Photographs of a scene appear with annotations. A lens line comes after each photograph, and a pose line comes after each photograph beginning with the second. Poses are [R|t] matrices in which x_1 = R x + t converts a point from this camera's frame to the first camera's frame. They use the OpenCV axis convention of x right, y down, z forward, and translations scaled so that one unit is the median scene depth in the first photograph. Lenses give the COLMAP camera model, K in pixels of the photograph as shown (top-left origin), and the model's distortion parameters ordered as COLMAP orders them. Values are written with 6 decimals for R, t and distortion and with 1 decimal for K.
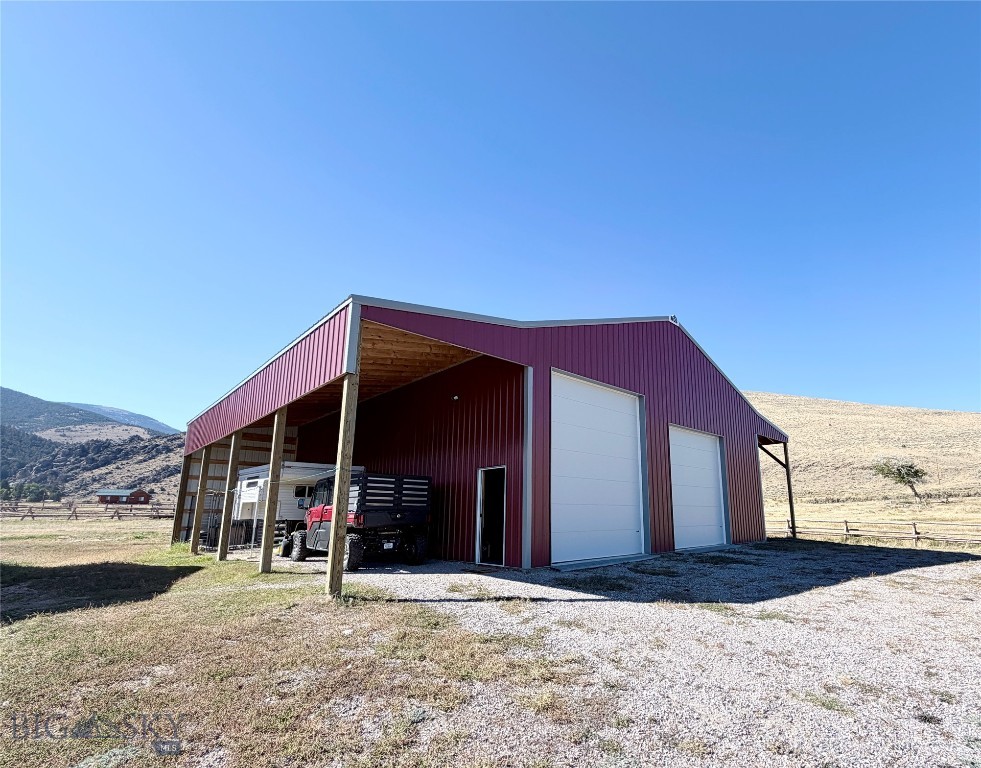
lens RADIAL K [[446.3, 0, 491.3], [0, 446.3, 410.8], [0, 0, 1]] dist [-0.004589, -0.000366]
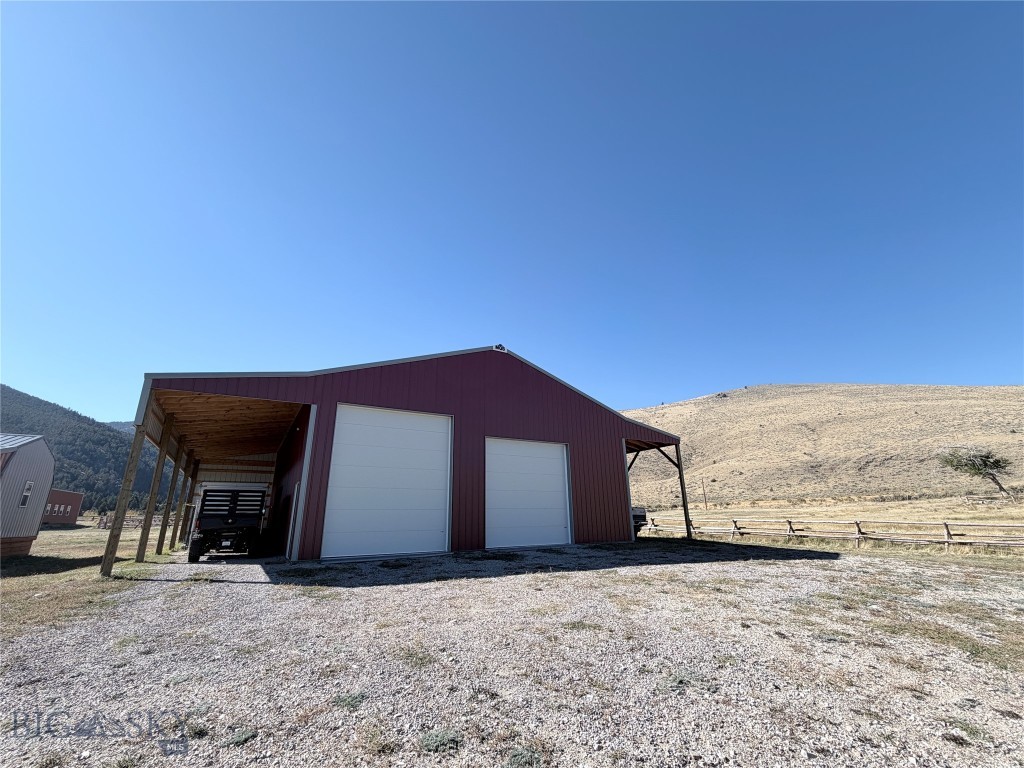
lens RADIAL K [[410.0, 0, 512.7], [0, 410.0, 384.4], [0, 0, 1]] dist [0.002294, -0.000418]
pose [[0.970319, -0.089929, -0.224488, 0.516809], [0.069024, 0.992660, -0.099305, 0.001816], [0.231771, 0.080863, 0.969404, -0.031385]]
